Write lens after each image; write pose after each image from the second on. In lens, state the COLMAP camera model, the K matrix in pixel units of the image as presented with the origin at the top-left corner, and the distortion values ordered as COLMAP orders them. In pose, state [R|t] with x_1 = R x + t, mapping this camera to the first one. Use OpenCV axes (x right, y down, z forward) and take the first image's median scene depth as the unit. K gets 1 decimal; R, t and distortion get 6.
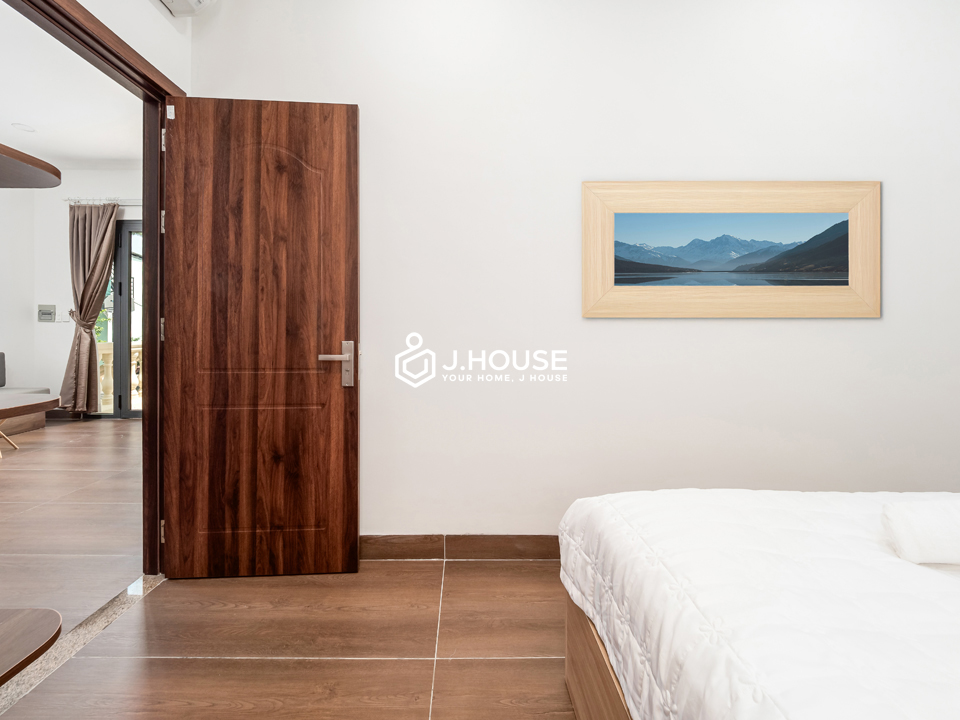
lens RADIAL K [[407.0, 0, 482.2], [0, 407.0, 334.4], [0, 0, 1]] dist [-0.008578, -0.003509]
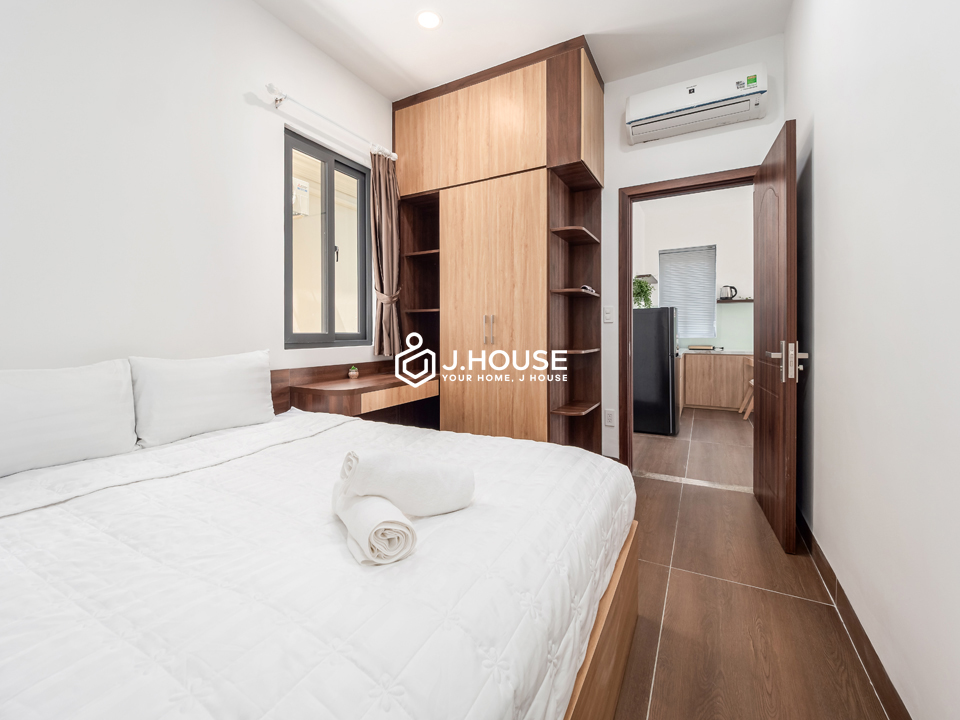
lens RADIAL K [[407.0, 0, 482.2], [0, 407.0, 334.4], [0, 0, 1]] dist [-0.008578, -0.003509]
pose [[-0.489447, -0.001718, -0.872031, 0.377993], [0.001801, 0.999994, -0.002982, -0.001133], [0.872031, -0.003030, -0.489441, 0.295243]]
